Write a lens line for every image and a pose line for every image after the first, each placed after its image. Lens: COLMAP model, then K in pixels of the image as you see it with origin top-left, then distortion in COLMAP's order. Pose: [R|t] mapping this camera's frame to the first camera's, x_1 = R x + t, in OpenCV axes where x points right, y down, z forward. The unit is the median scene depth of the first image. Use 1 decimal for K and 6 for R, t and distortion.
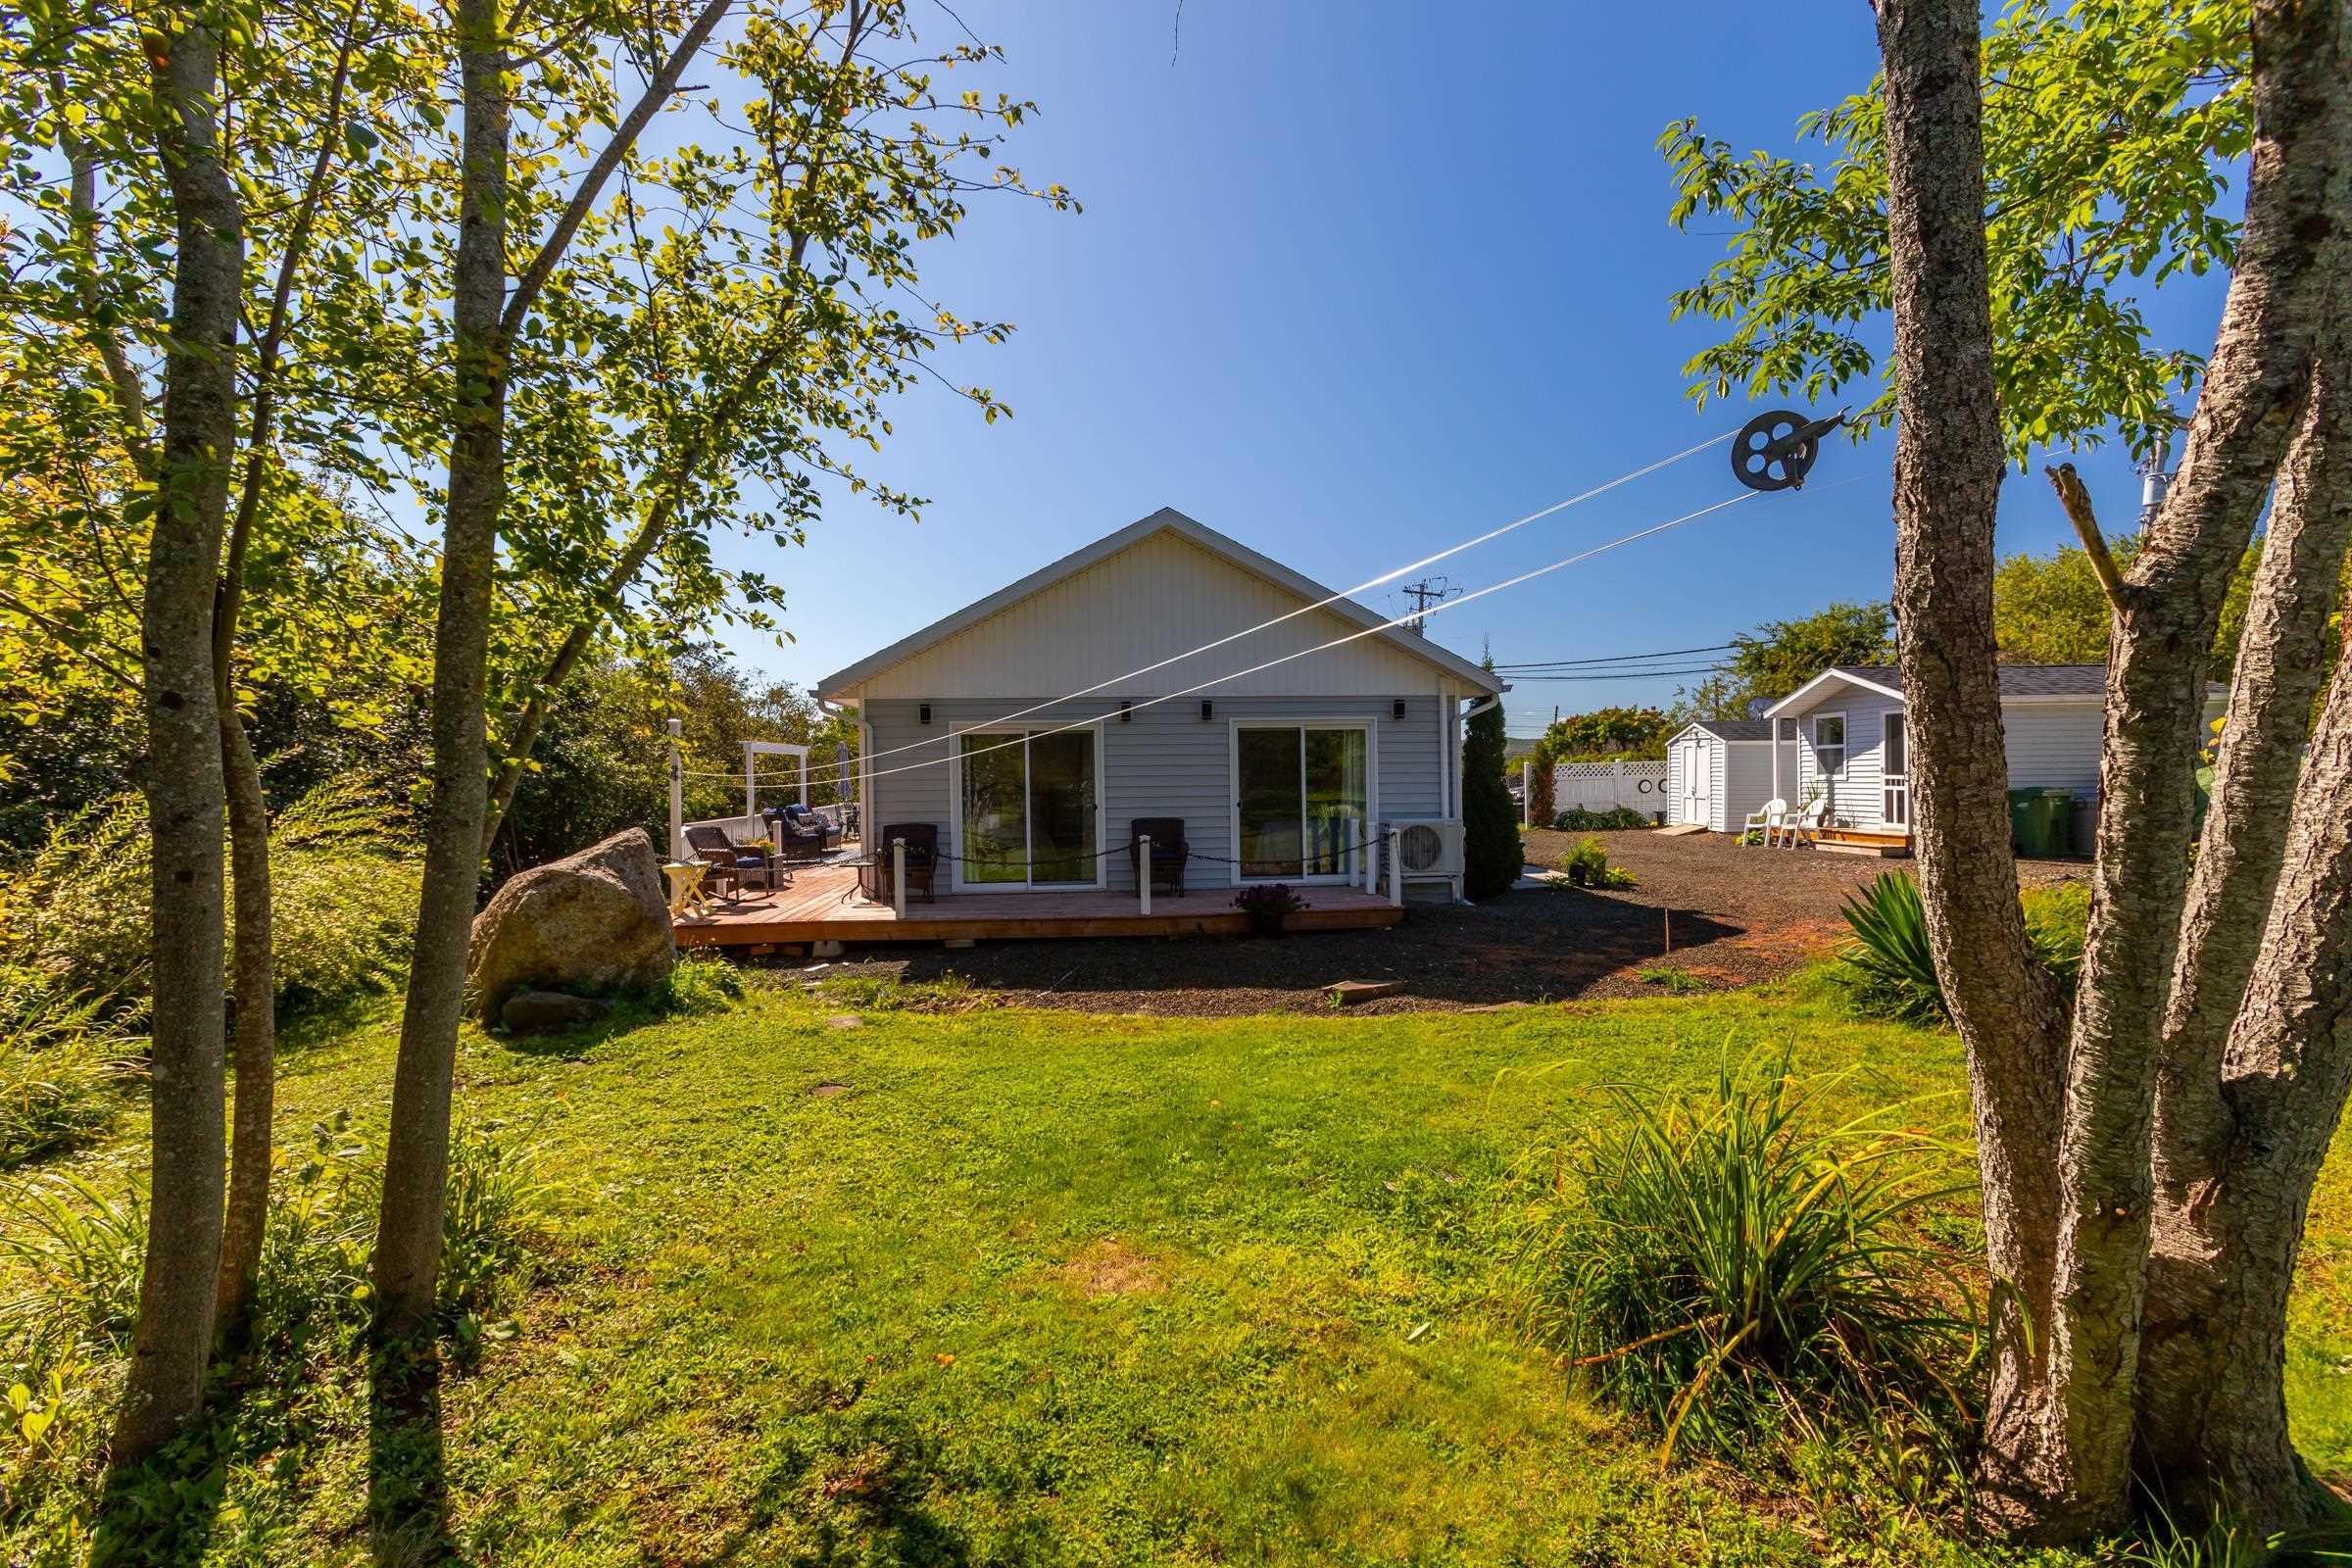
lens RADIAL K [[1068.4, 0, 1179.1], [0, 1068.4, 775.6], [0, 0, 1]] dist [-0.000515, 0.000505]
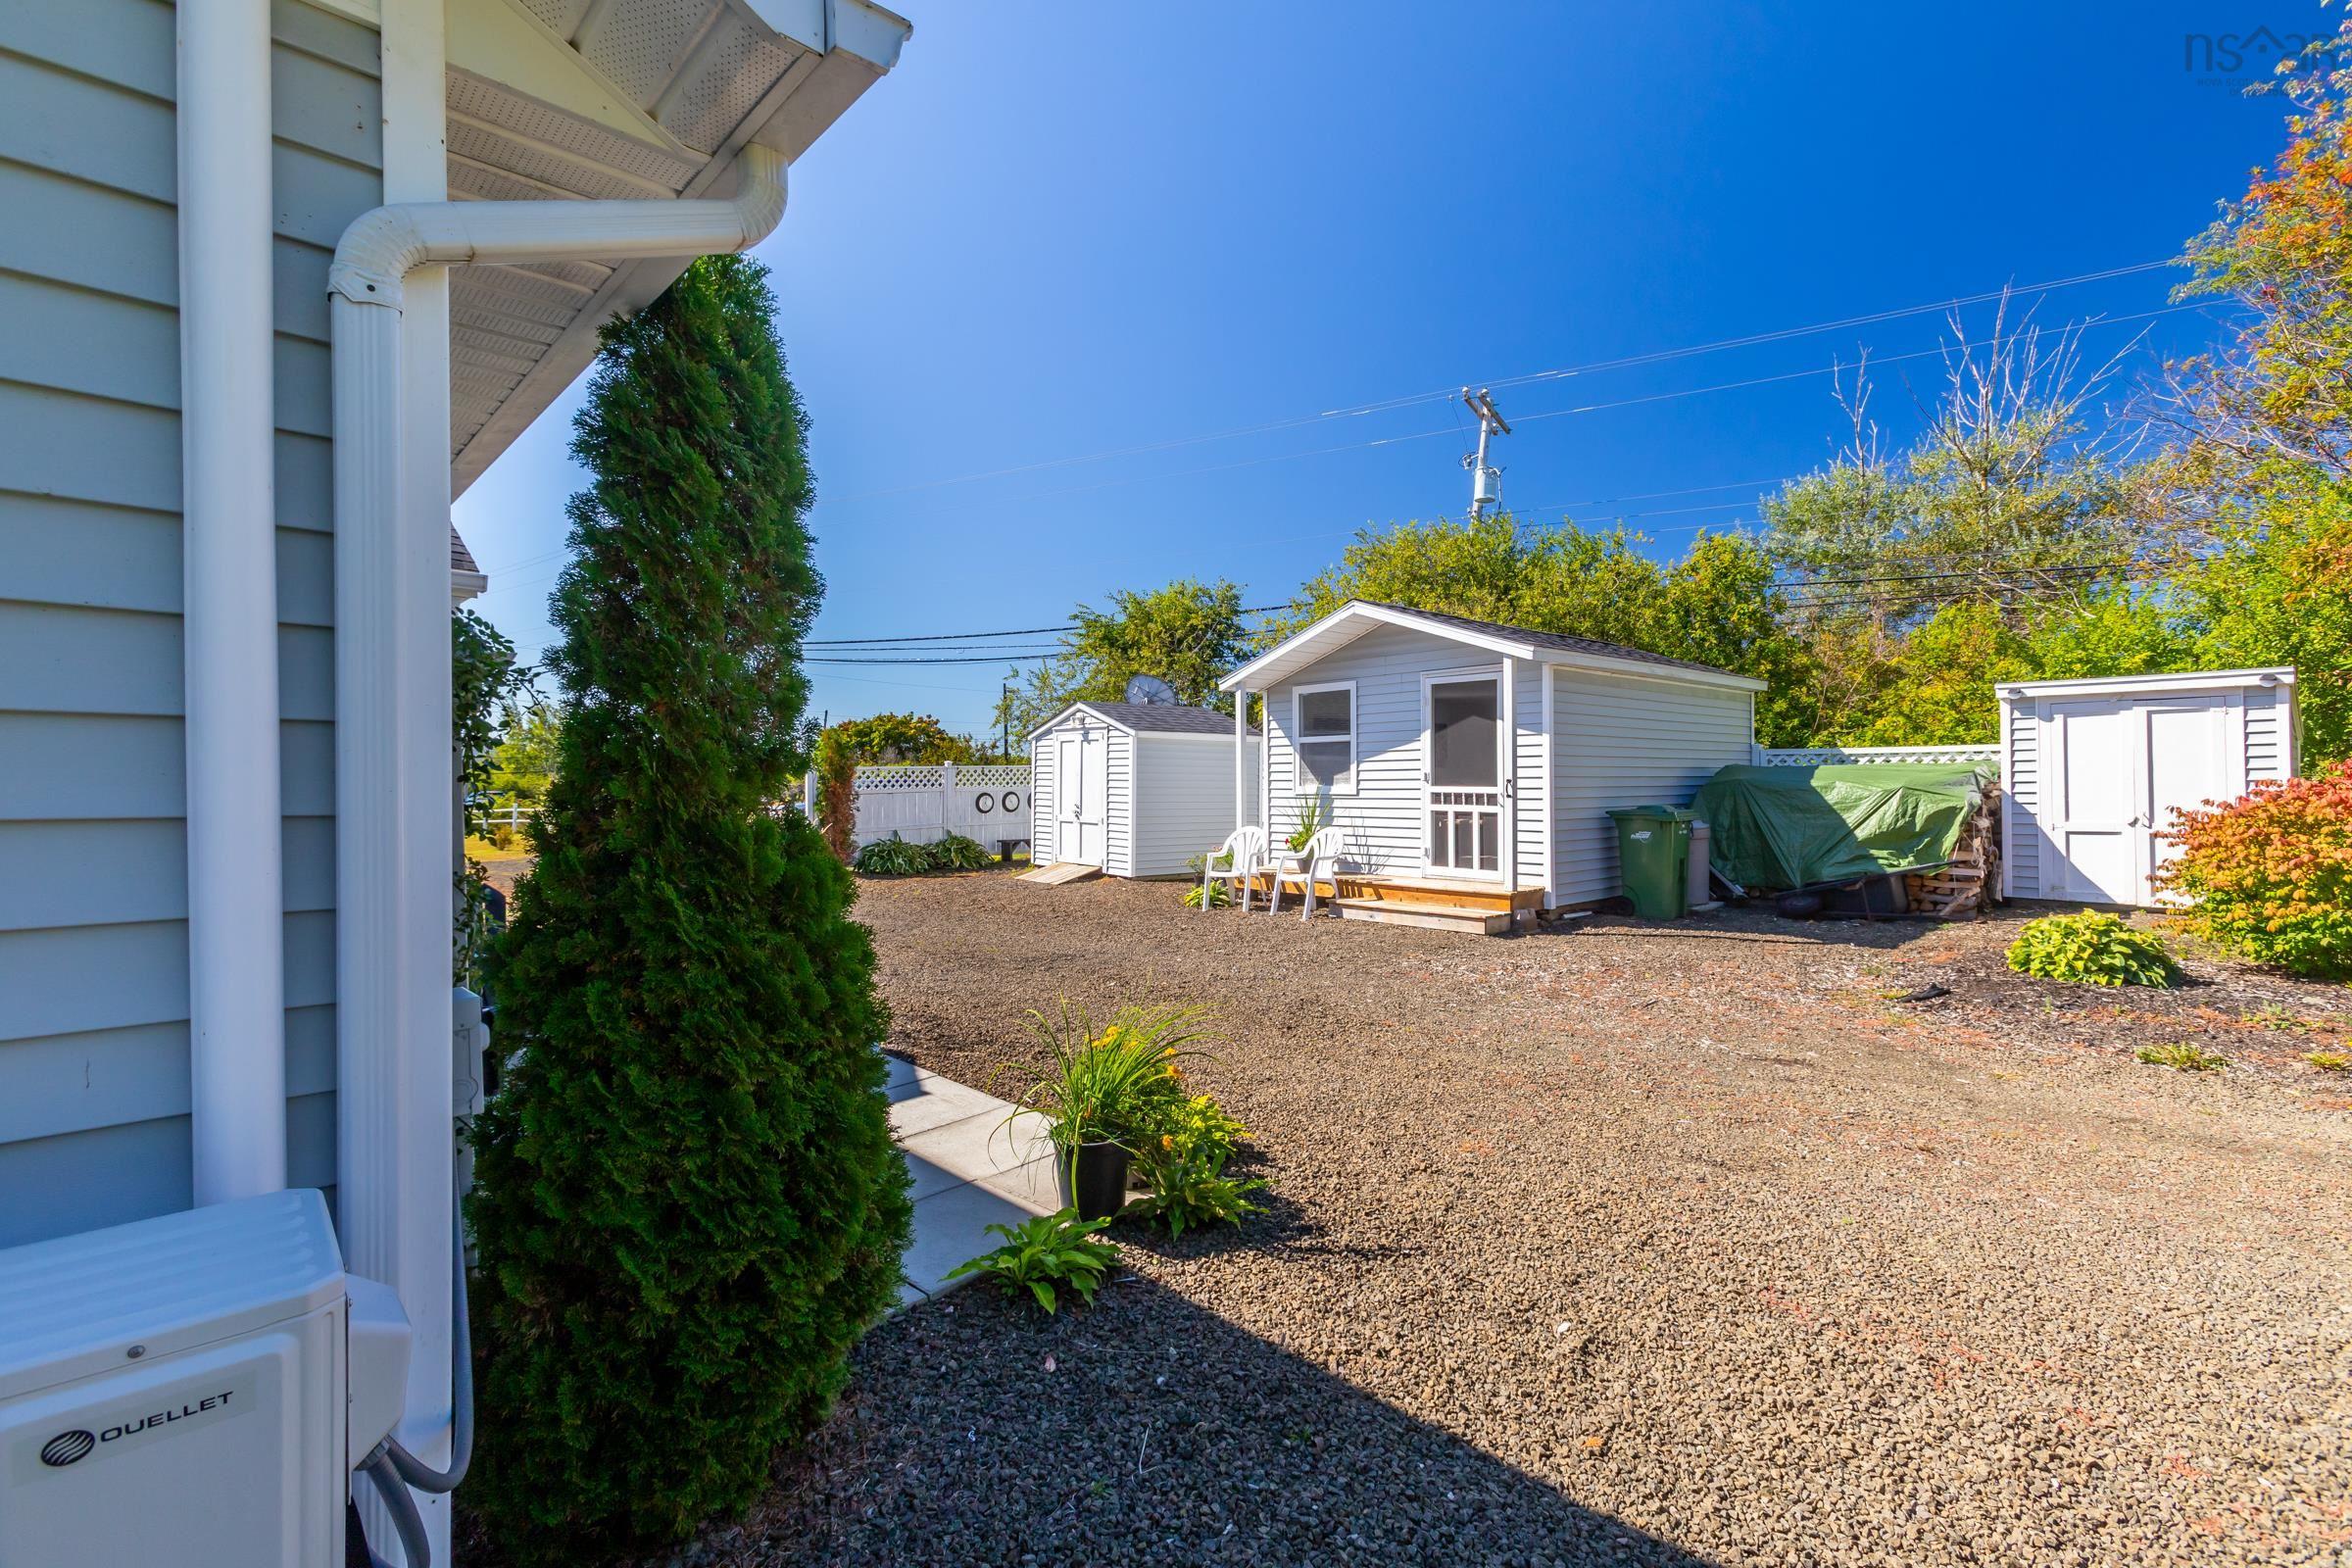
lens RADIAL K [[1068.4, 0, 1179.1], [0, 1068.4, 775.6], [0, 0, 1]] dist [-0.000515, 0.000505]
pose [[0.786094, 0.011008, 0.618009, 0.169513], [-0.003338, 0.999902, -0.013564, 0.002261], [-0.618098, 0.008600, 0.786054, 0.570092]]
